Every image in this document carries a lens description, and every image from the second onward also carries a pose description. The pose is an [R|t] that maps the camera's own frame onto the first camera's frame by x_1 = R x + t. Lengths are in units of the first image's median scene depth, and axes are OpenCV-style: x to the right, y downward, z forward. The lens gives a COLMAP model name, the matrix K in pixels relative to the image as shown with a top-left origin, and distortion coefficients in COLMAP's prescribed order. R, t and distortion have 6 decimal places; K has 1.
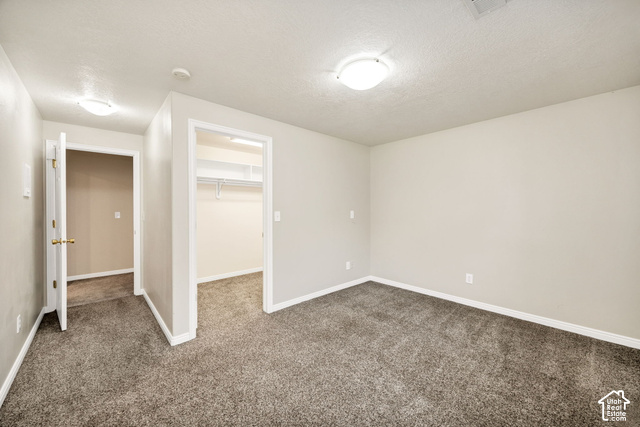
lens RADIAL K [[255.7, 0, 319.6], [0, 255.7, 213.6], [0, 0, 1]] dist [-0.000368, -0.000166]
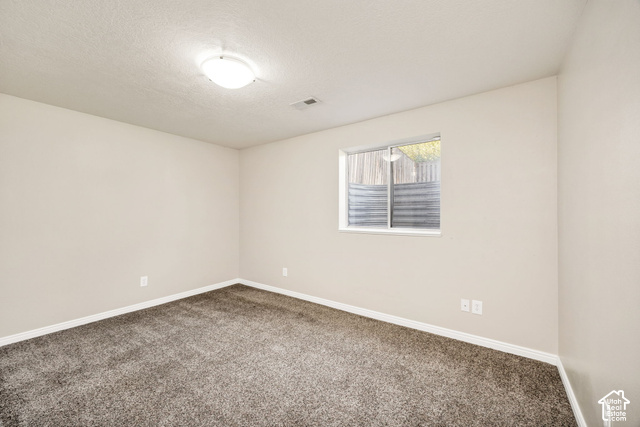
lens RADIAL K [[255.7, 0, 319.1], [0, 255.7, 212.1], [0, 0, 1]] dist [-0.000368, -0.000166]
pose [[-0.220027, -0.001395, 0.975493, -0.601615], [0.018056, 0.999822, 0.005503, -0.006547], [-0.975327, 0.018824, -0.219963, 0.623878]]
